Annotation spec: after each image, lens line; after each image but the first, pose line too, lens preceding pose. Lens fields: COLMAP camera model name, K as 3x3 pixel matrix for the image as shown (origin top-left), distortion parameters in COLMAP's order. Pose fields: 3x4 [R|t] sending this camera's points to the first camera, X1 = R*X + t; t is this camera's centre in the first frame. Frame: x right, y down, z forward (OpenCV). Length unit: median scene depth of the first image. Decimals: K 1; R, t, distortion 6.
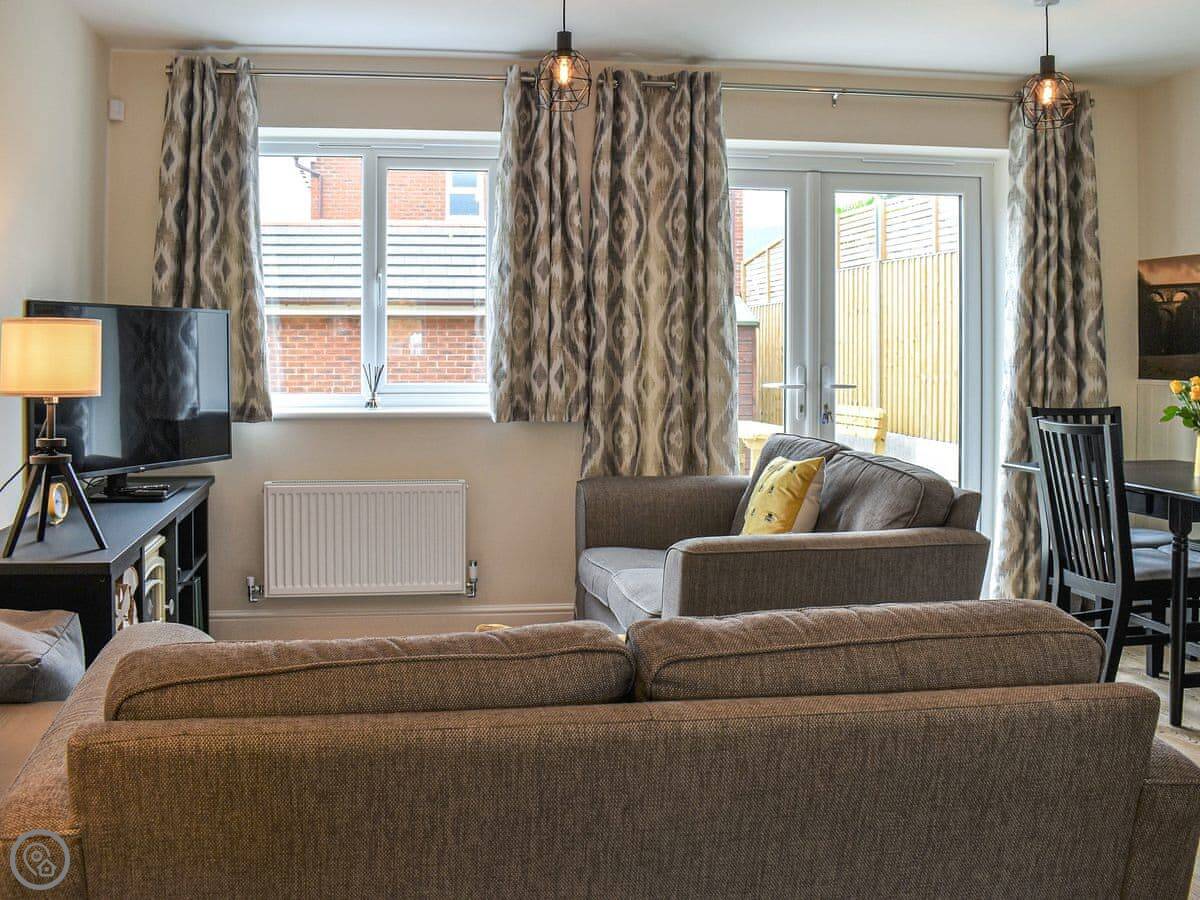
lens RADIAL K [[1131.2, 0, 535.4], [0, 1131.2, 349.5], [0, 0, 1]] dist [-0.099605, 0.003095]
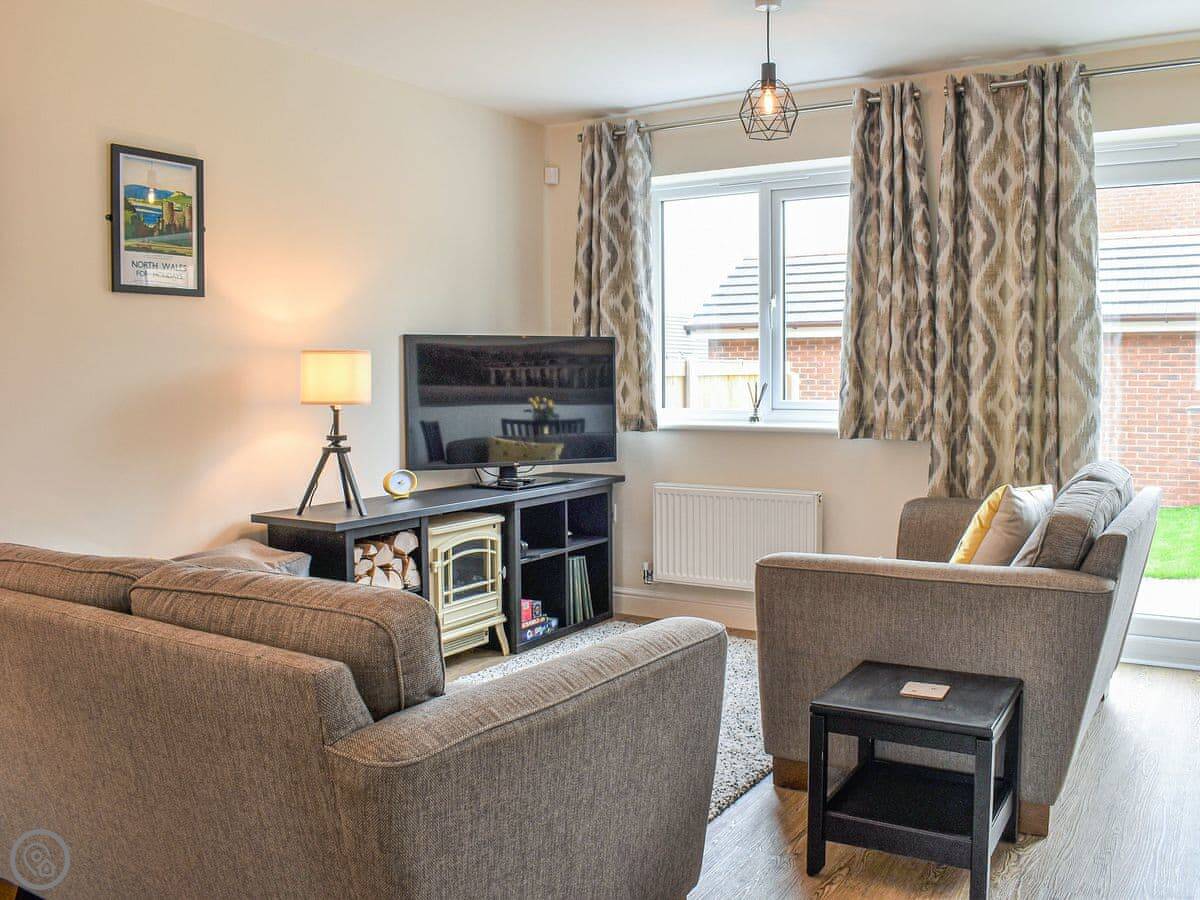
lens RADIAL K [[1099.9, 0, 618.9], [0, 1099.9, 412.1], [0, 0, 1]] dist [-0.080596, -0.002782]
pose [[0.781415, 0.018171, -0.623747, 0.432688], [0.006553, 0.999282, 0.037321, 0.001320], [0.623977, -0.033250, 0.780735, 0.087433]]
